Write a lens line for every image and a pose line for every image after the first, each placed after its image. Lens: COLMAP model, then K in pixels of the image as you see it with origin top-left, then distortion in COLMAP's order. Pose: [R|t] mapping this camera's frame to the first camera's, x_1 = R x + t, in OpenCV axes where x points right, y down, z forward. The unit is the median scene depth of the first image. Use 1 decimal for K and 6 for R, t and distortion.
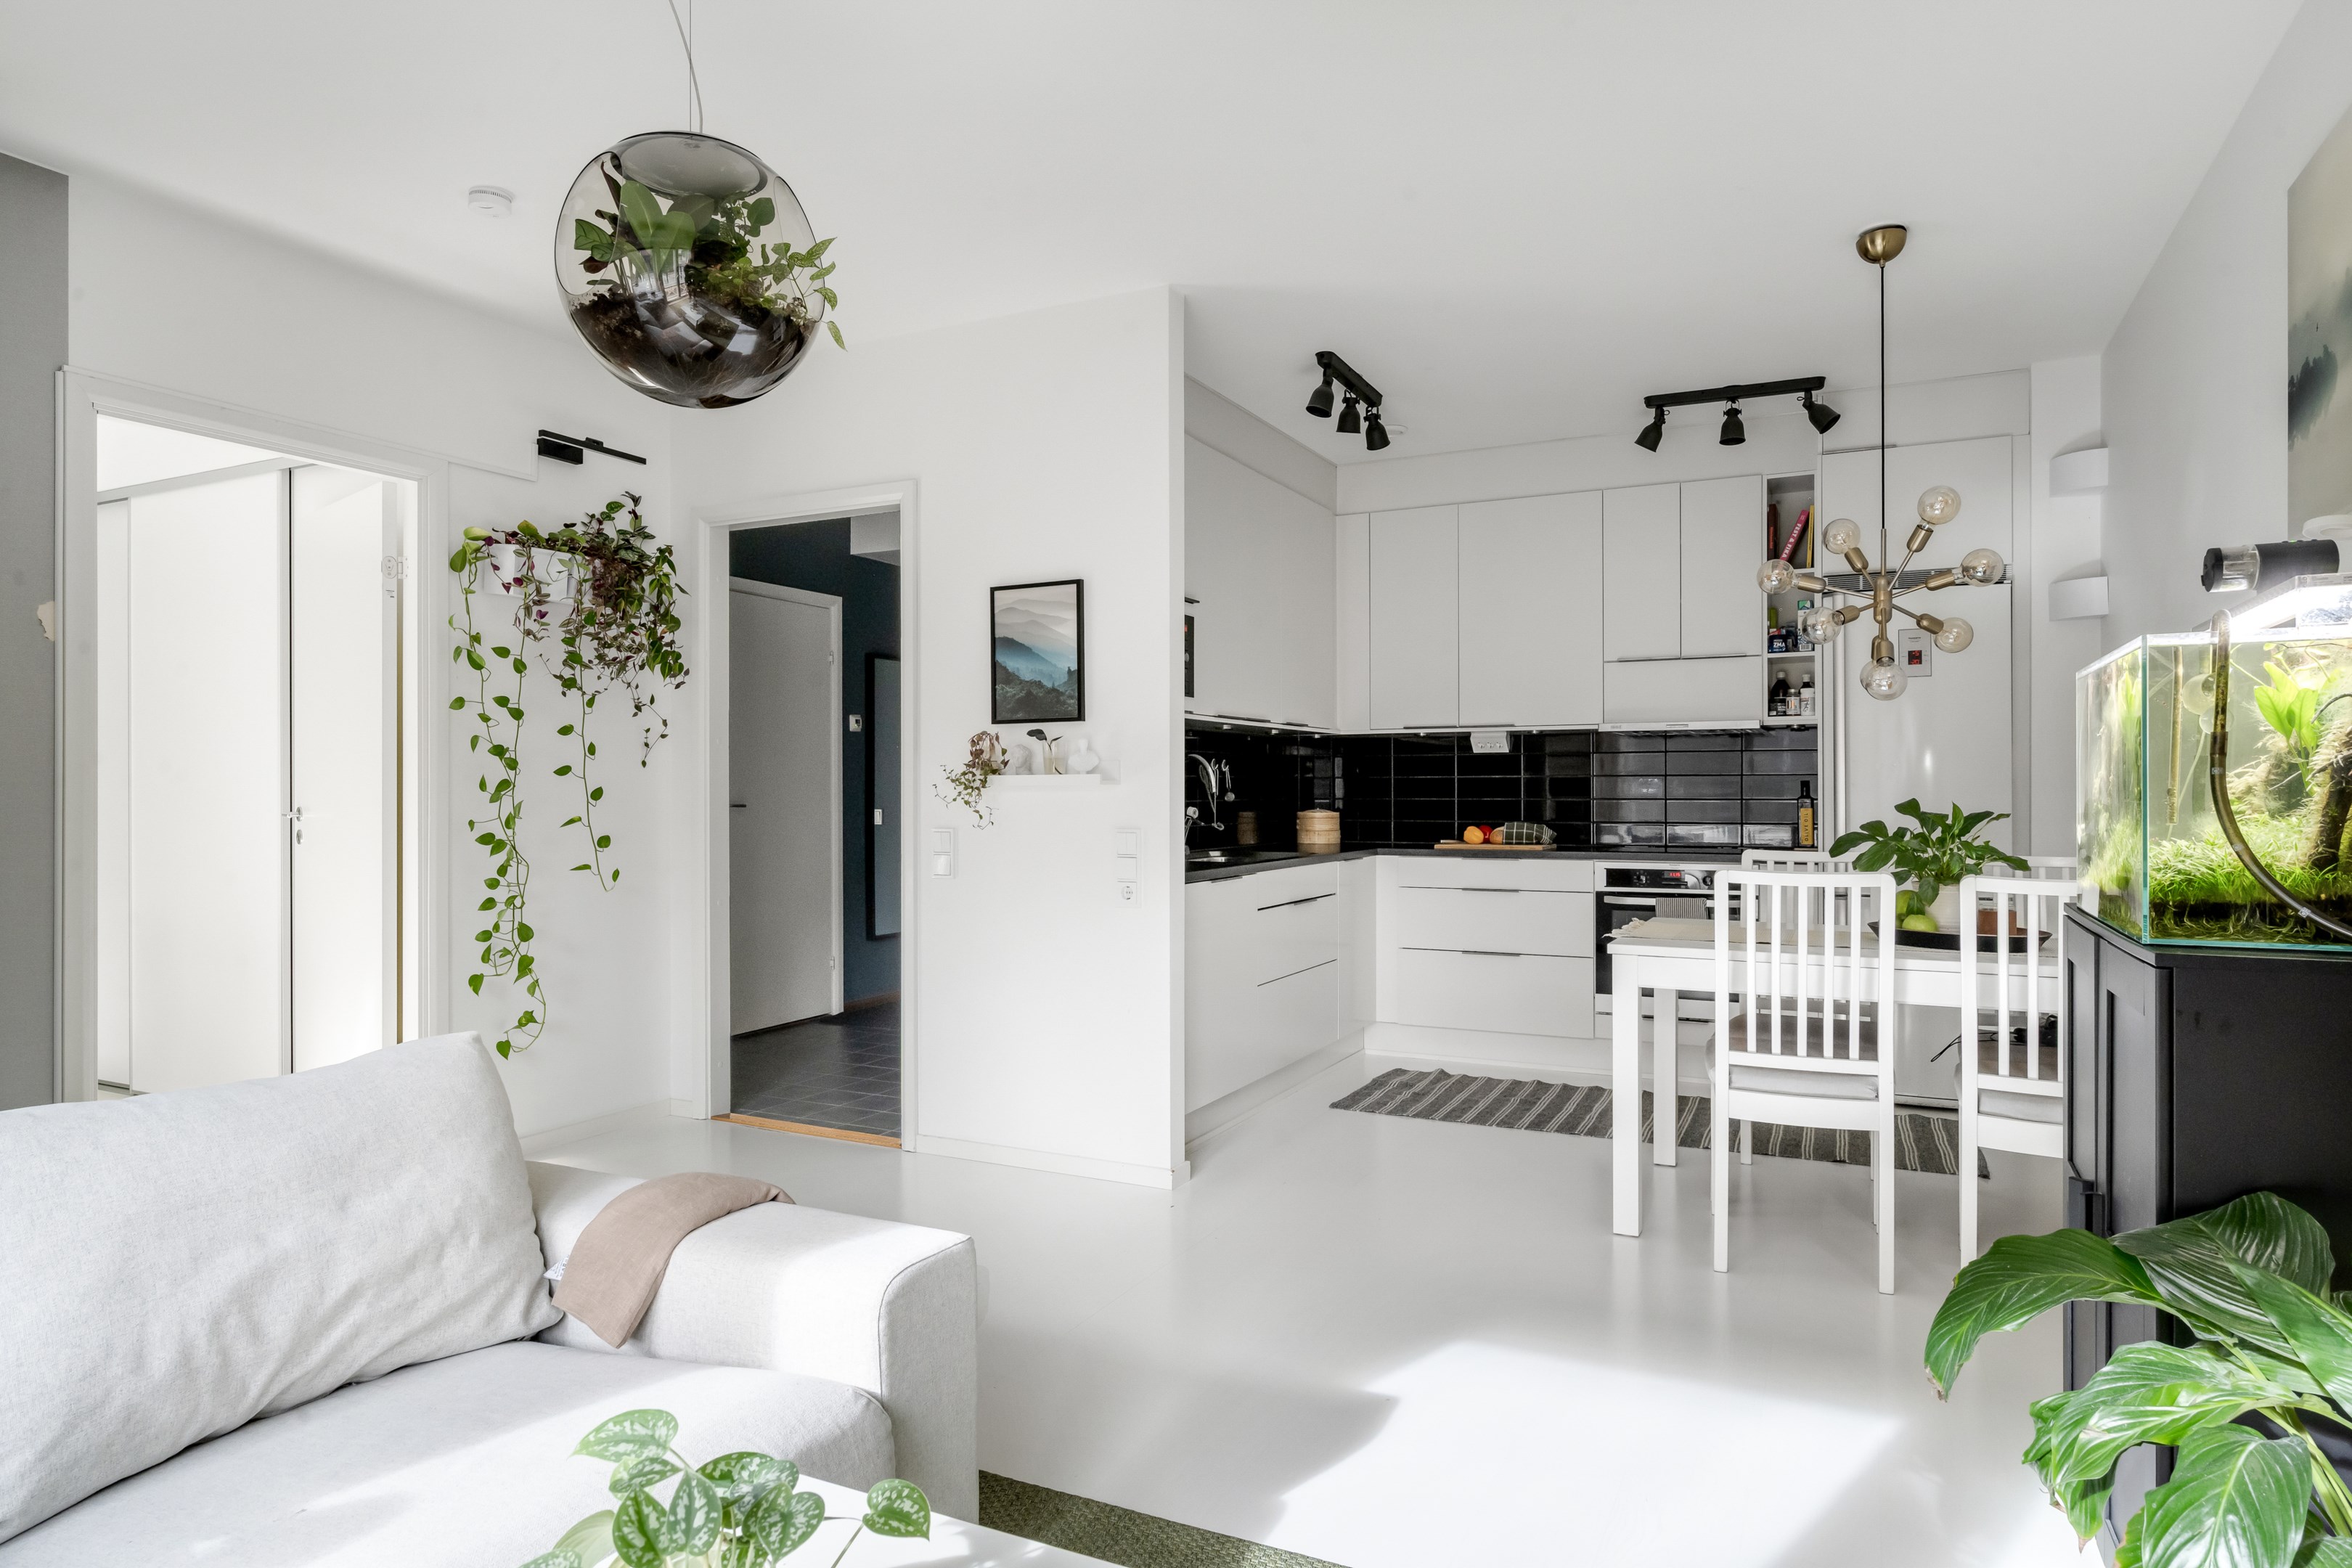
lens RADIAL K [[1336.6, 0, 1179.3], [0, 1336.6, 781.4], [0, 0, 1]] dist [-0.005962, -0.001109]
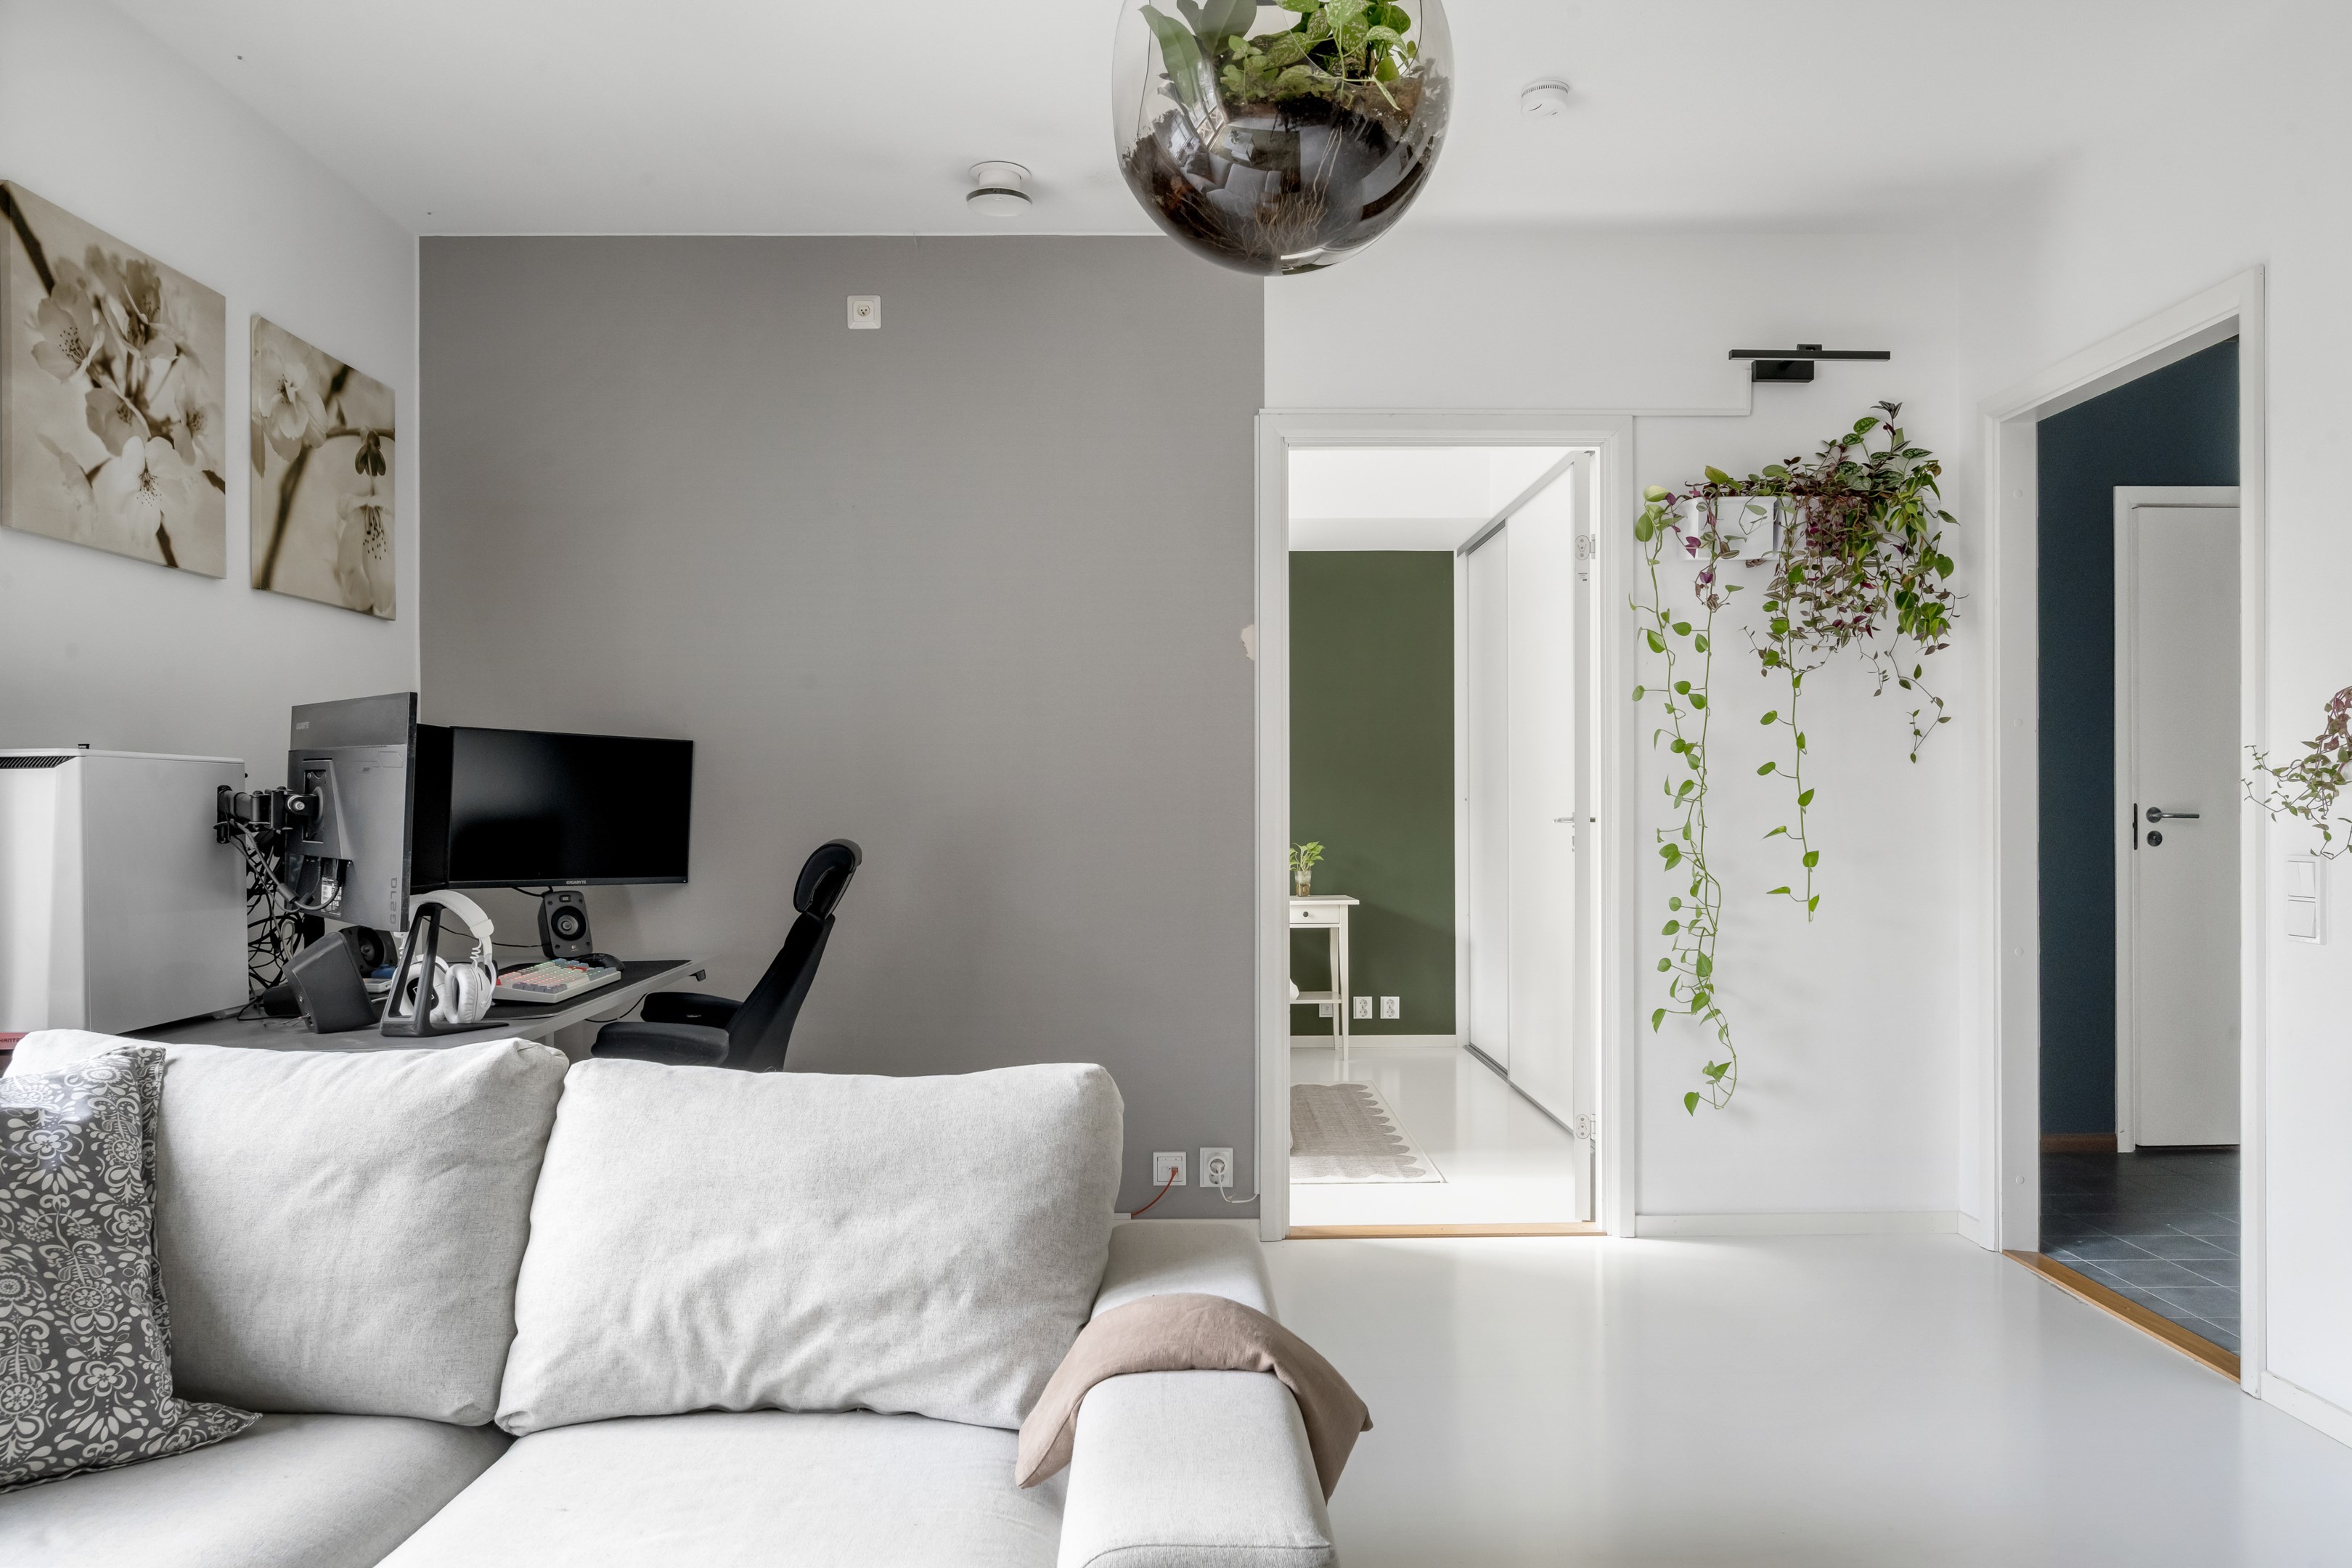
lens RADIAL K [[1483.2, 0, 1180.2], [0, 1483.2, 797.7], [0, 0, 1]] dist [0.002425, -0.003060]
pose [[0.461733, -0.001827, -0.887017, 0.174244], [0.008491, 0.999961, 0.002360, 0.004551], [0.886978, -0.008621, 0.461731, 0.287704]]
